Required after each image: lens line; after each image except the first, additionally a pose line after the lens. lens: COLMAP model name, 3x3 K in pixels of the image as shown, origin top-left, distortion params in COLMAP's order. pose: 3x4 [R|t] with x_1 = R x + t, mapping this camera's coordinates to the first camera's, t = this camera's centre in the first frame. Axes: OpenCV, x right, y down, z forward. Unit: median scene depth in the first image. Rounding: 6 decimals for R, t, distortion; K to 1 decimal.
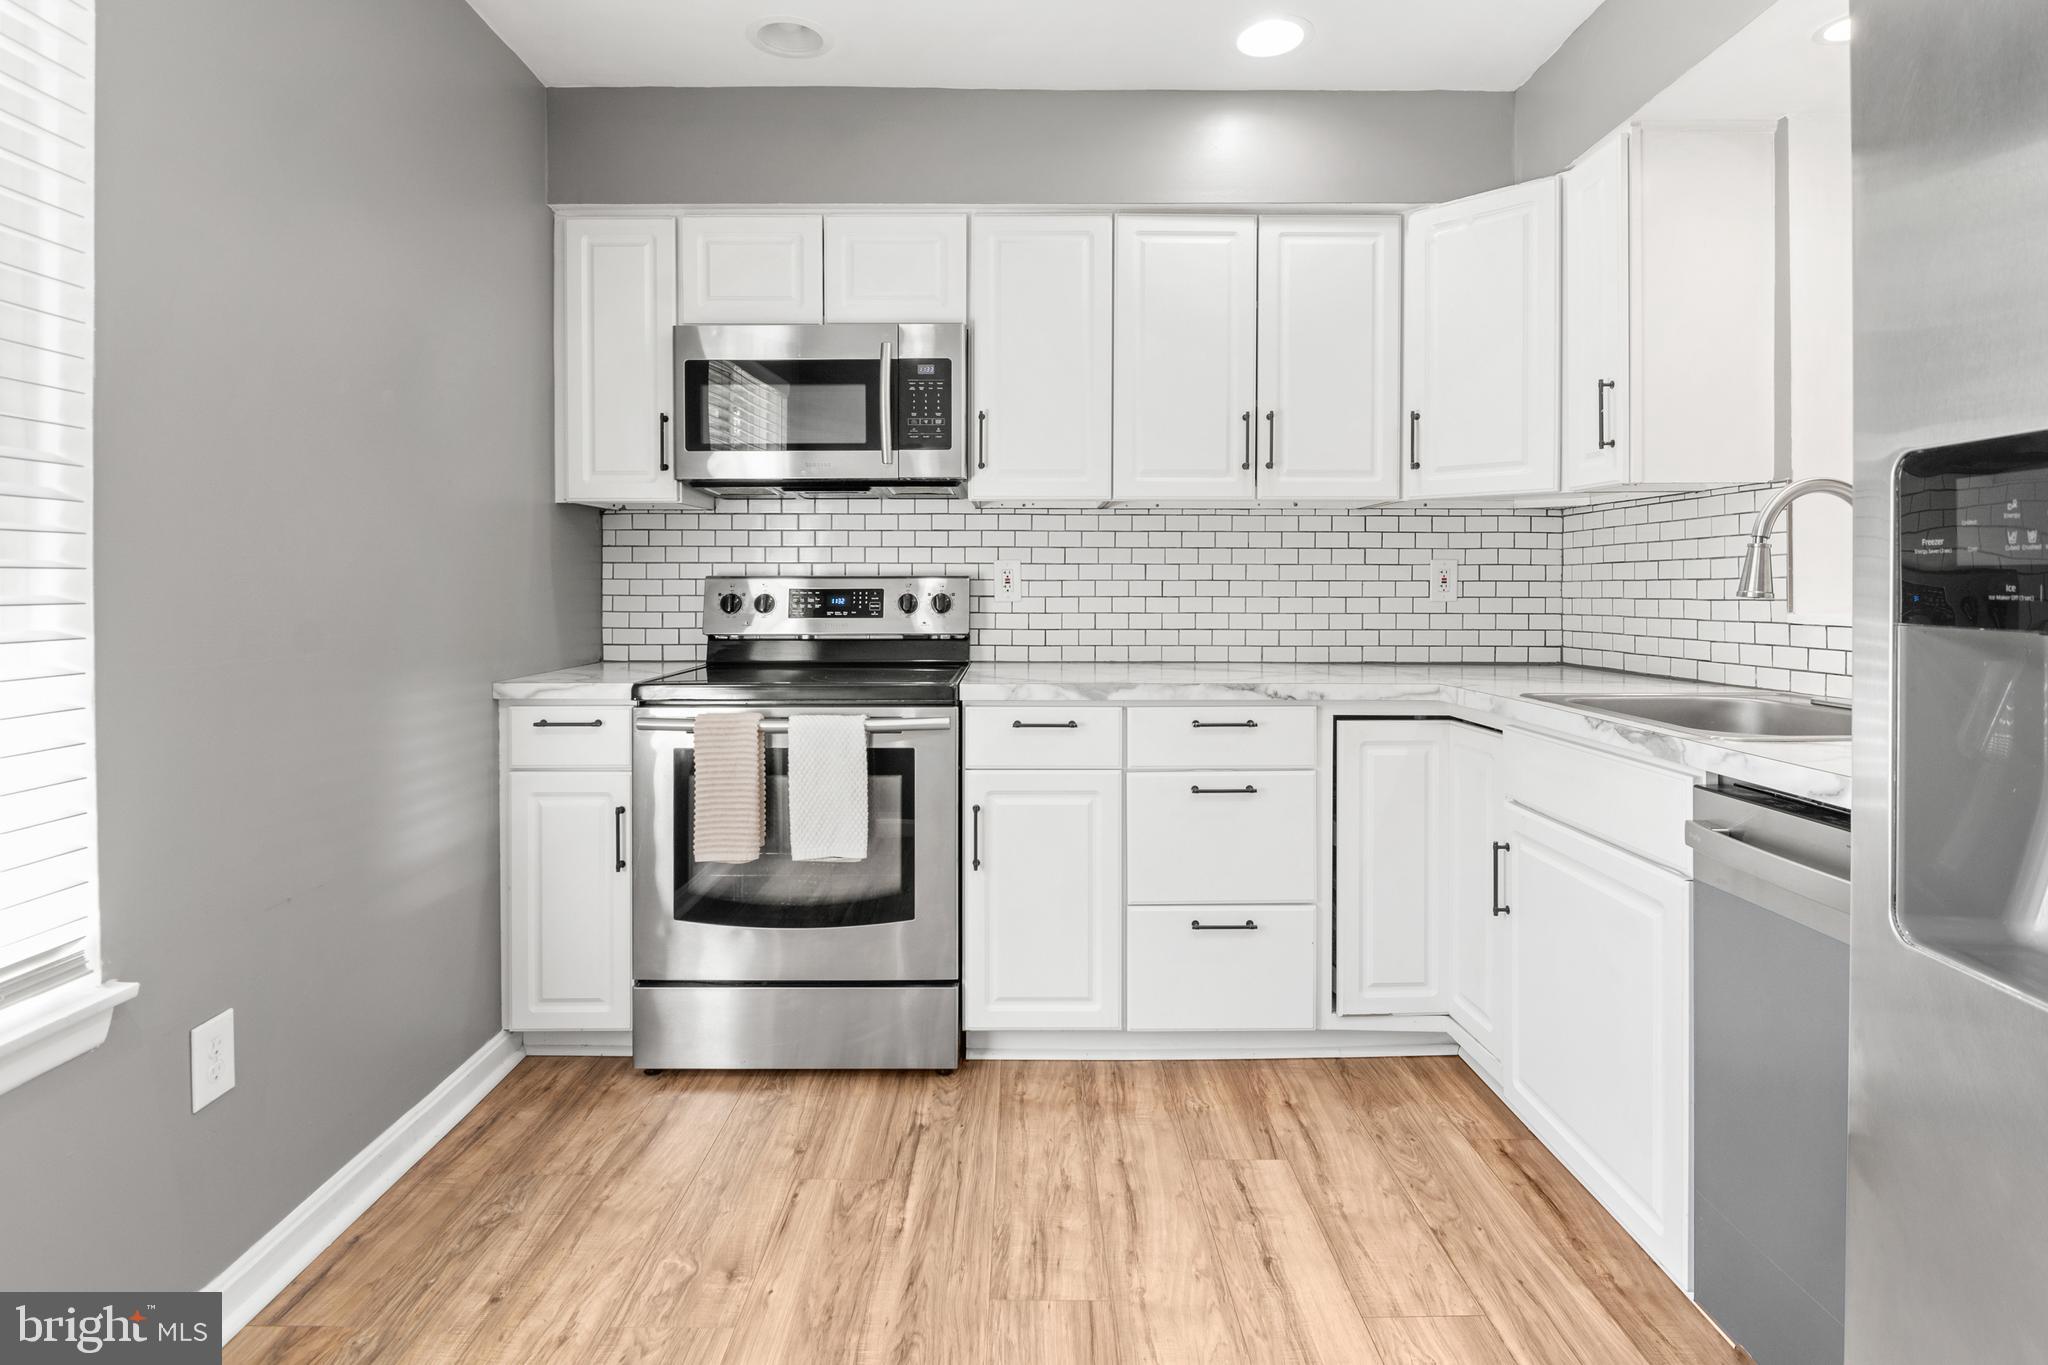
lens RADIAL K [[1027.8, 0, 1032.2], [0, 1027.8, 596.7], [0, 0, 1]] dist [-0.001469, -0.002344]
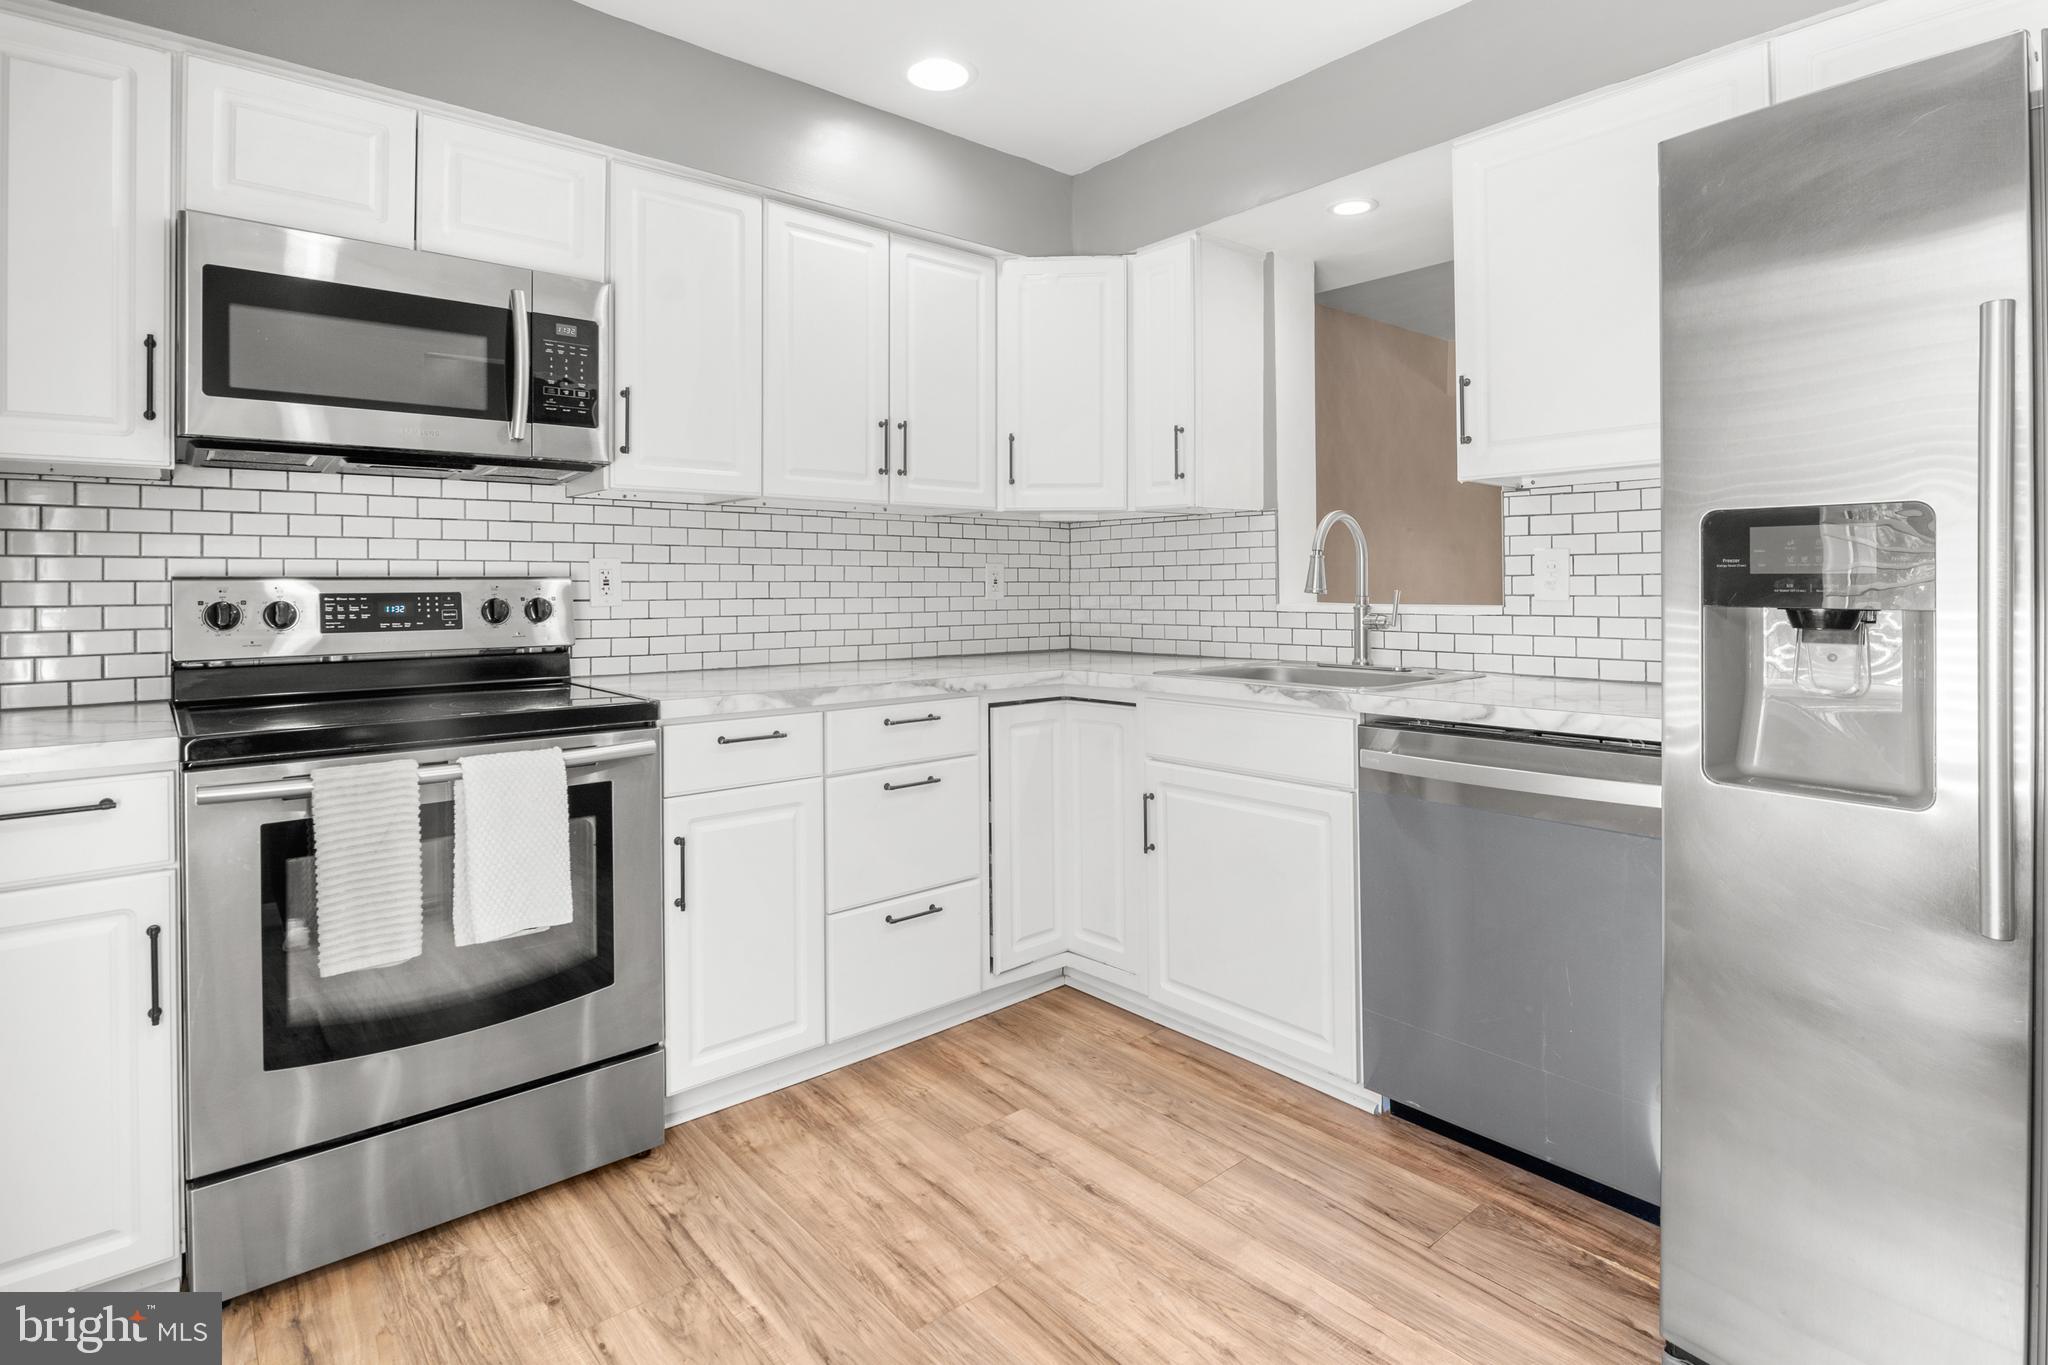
lens RADIAL K [[1034.1, 0, 1016.7], [0, 1034.1, 587.9], [0, 0, 1]] dist [-0.000310, -0.001626]
pose [[0.760562, -0.005153, 0.649245, -0.400435], [0.011253, 0.999923, -0.005247, -0.002872], [-0.649167, 0.011297, 0.760562, 0.131675]]
